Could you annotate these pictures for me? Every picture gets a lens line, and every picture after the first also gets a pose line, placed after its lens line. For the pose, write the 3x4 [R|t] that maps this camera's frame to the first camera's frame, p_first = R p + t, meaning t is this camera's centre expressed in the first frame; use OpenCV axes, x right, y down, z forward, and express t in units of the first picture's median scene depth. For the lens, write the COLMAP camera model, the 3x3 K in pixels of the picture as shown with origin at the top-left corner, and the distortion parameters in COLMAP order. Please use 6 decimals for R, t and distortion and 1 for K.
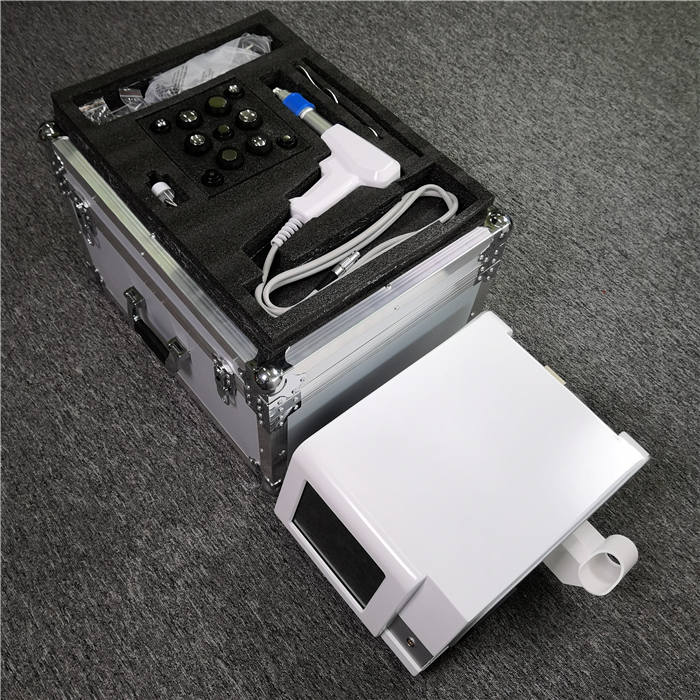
lens RADIAL K [[734.9, 0, 349.9], [0, 734.9, 349.8], [0, 0, 1]] dist [-0.036843, 0.000000]
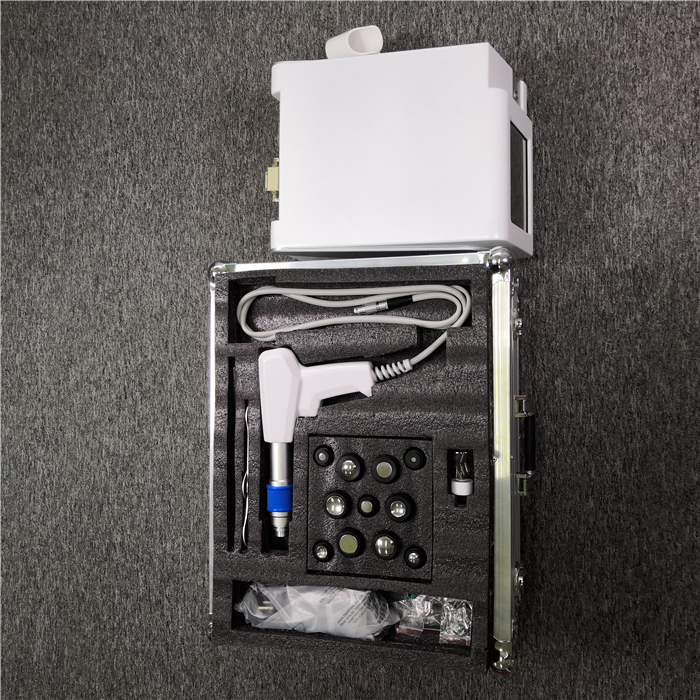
lens RADIAL K [[734.9, 0, 349.1], [0, 734.9, 350.1], [0, 0, 1]] dist [-0.036843, 0.000000]
pose [[-0.751735, -0.642111, 0.150290, -0.139523], [0.640947, -0.657773, 0.395628, -0.465135], [-0.155180, 0.393735, 0.906031, 0.052427]]
